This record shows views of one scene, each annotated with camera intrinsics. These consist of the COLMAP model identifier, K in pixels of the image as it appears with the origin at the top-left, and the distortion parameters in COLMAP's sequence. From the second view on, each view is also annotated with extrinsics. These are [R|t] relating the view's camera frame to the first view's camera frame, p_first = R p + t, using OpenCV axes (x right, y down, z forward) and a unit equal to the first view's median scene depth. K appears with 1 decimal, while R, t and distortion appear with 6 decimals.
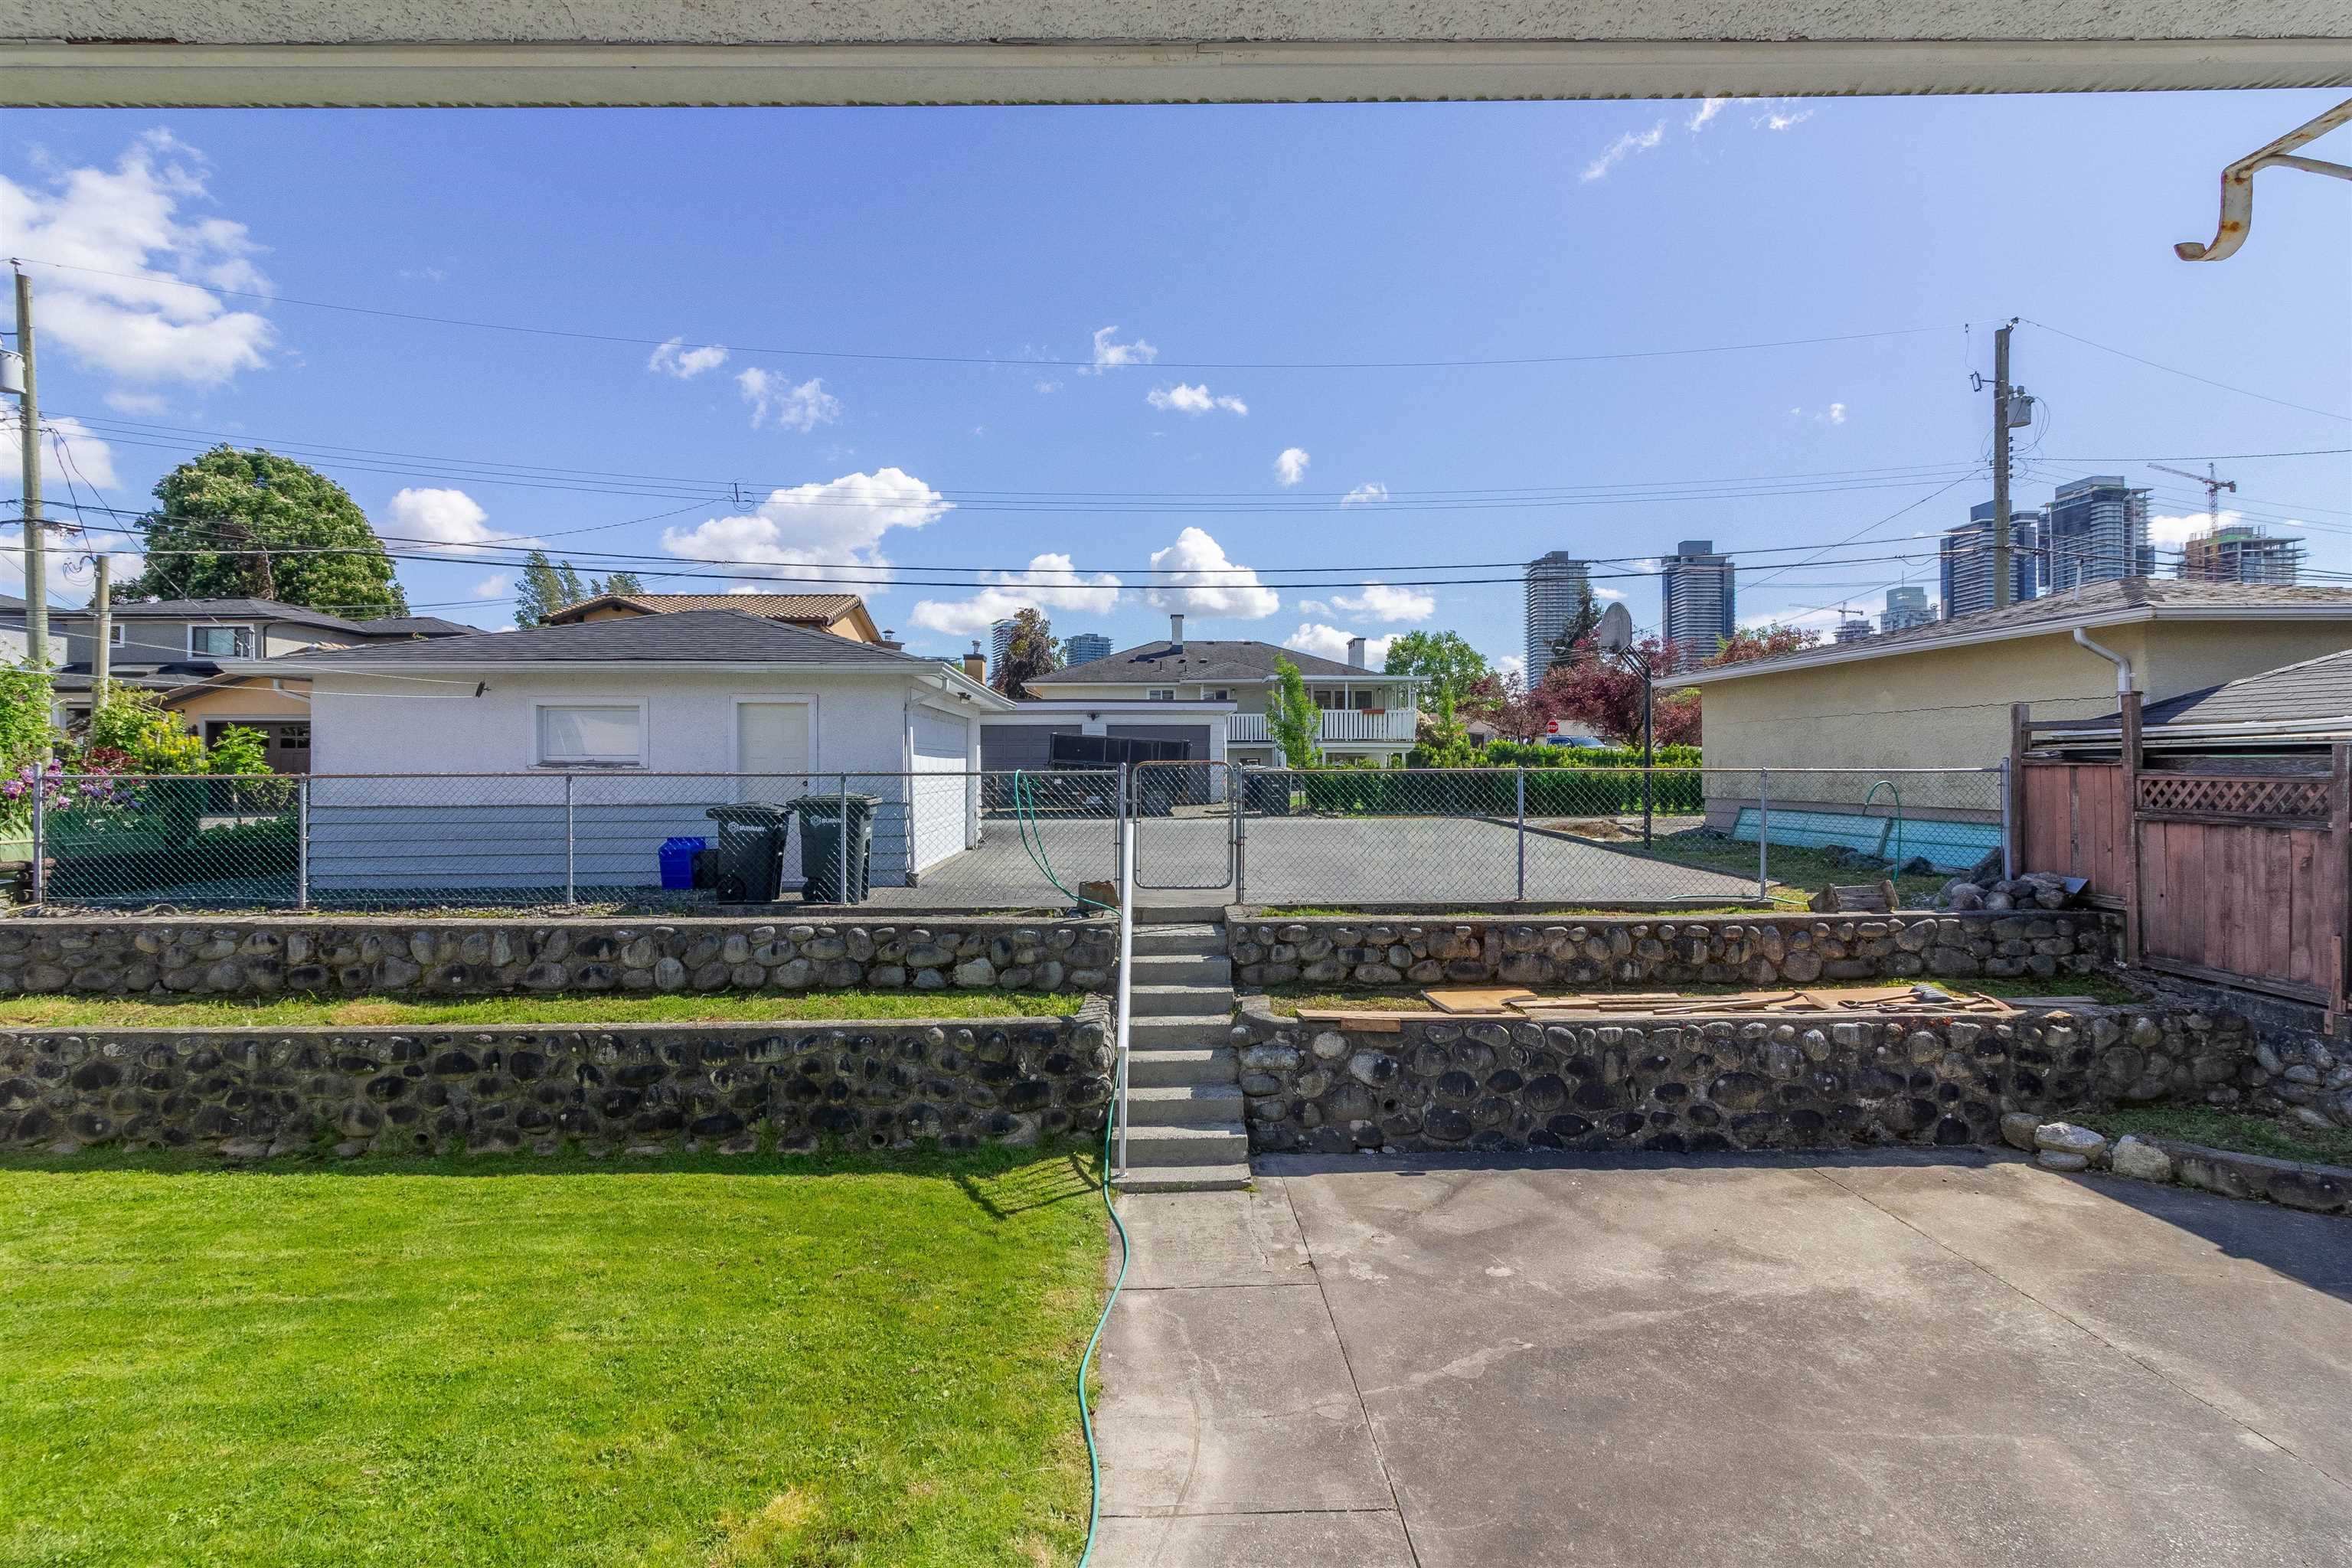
lens RADIAL K [[1082.1, 0, 1178.0], [0, 1082.1, 763.7], [0, 0, 1]] dist [0.005261, -0.000133]
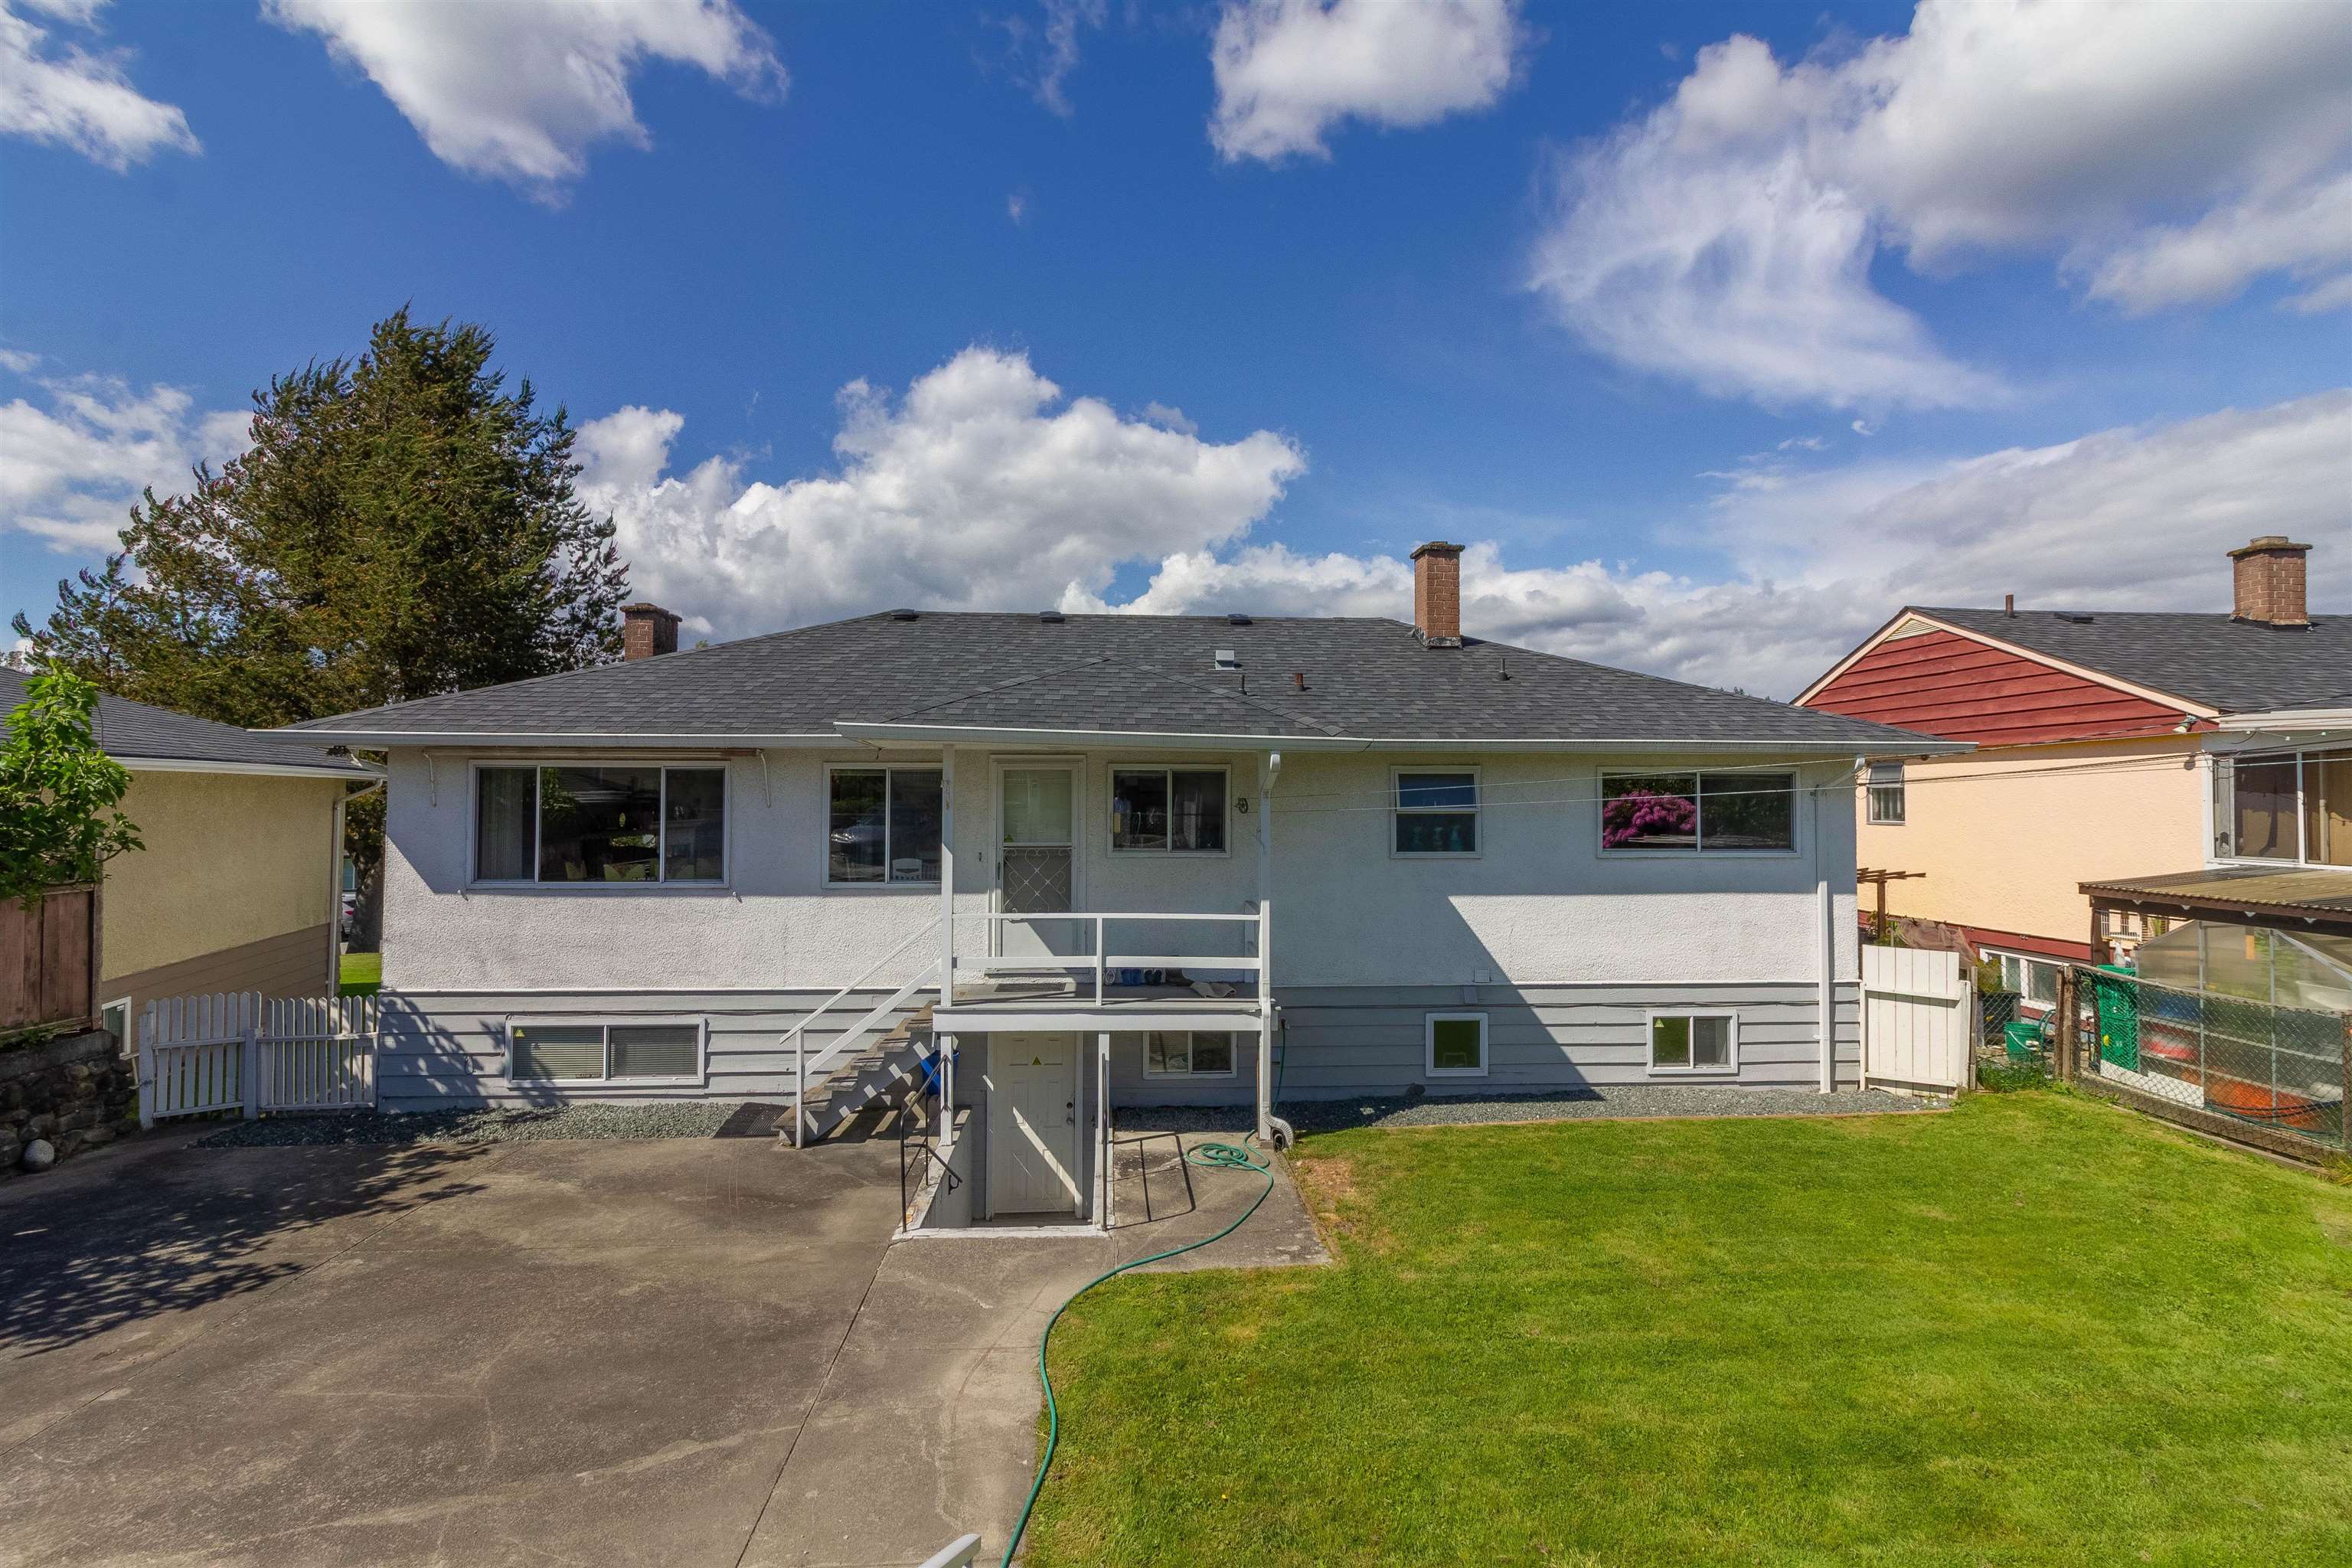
lens RADIAL K [[1082.1, 0, 1174.3], [0, 1082.1, 787.6], [0, 0, 1]] dist [0.005261, -0.000133]
pose [[-0.999426, 0.000721, -0.033883, -0.108824], [0.001250, 0.999878, -0.015578, -0.032576], [0.033868, -0.015611, -0.999304, 1.317168]]
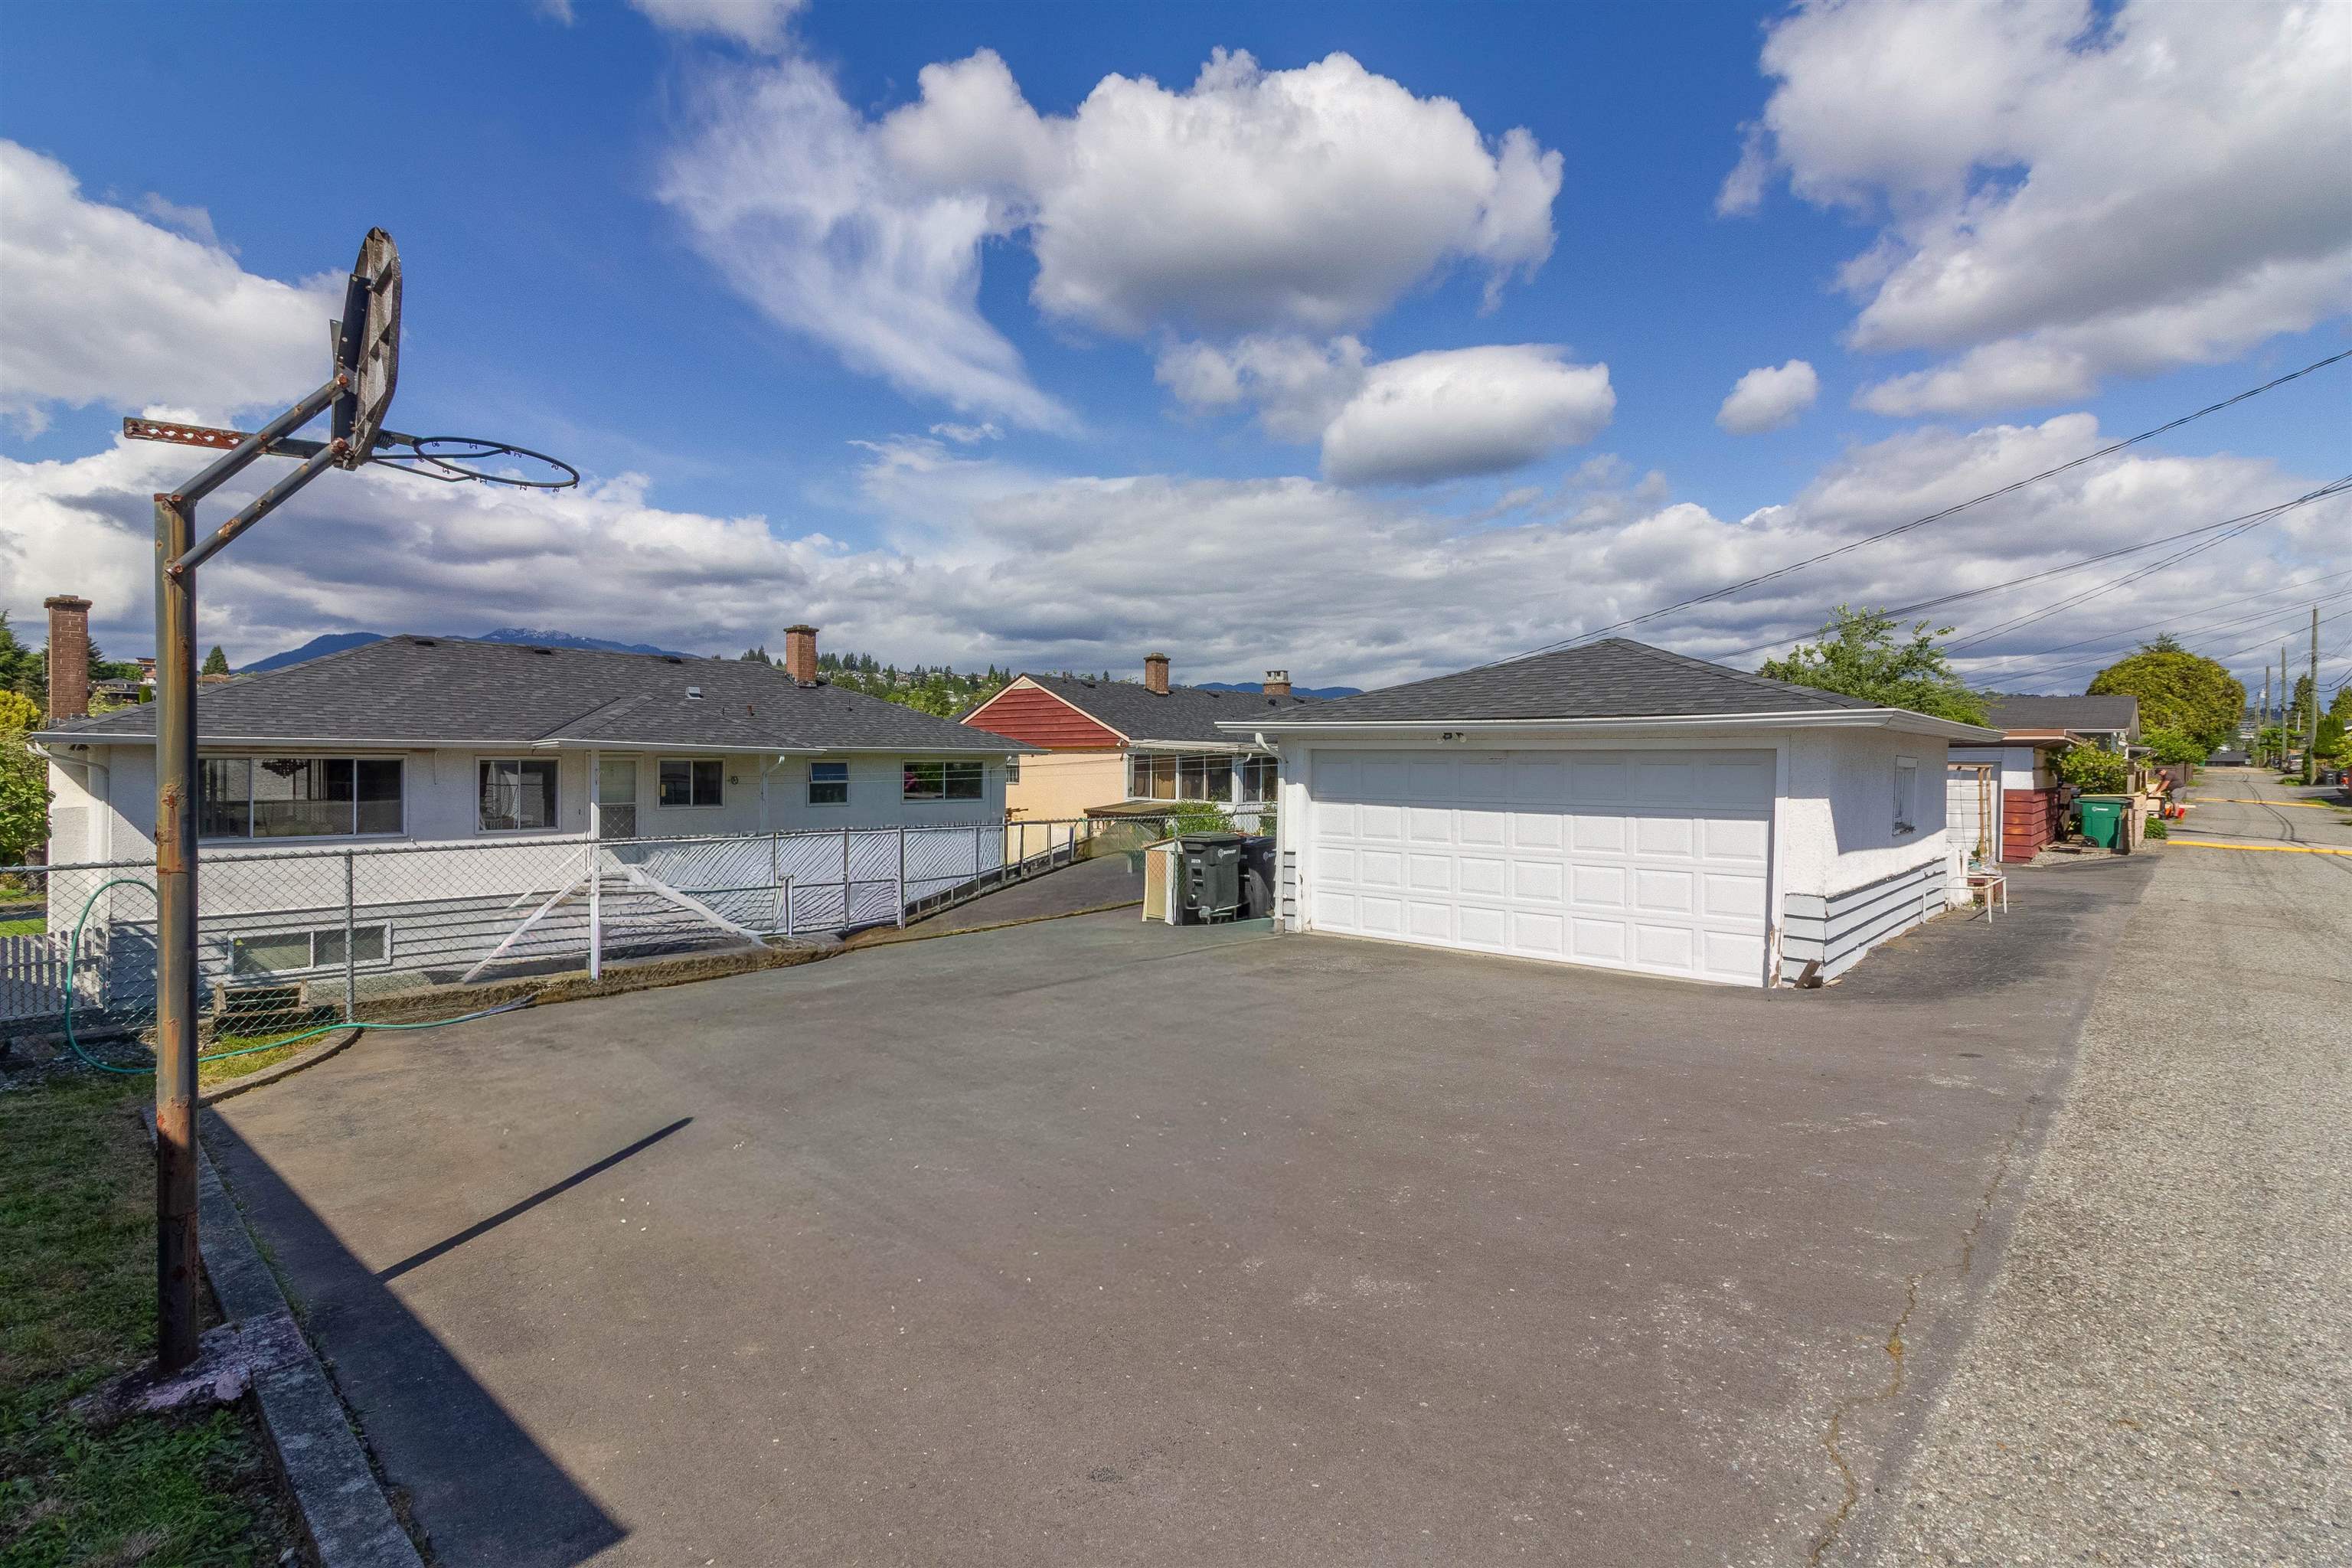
lens RADIAL K [[1106.0, 0, 1165.0], [0, 1106.0, 797.6], [0, 0, 1]] dist [0.011213, -0.000084]
pose [[-0.714417, 0.023408, -0.699328, 0.874566], [-0.000666, 0.999417, 0.034133, -0.081303], [0.699720, 0.024851, -0.713985, 2.549248]]
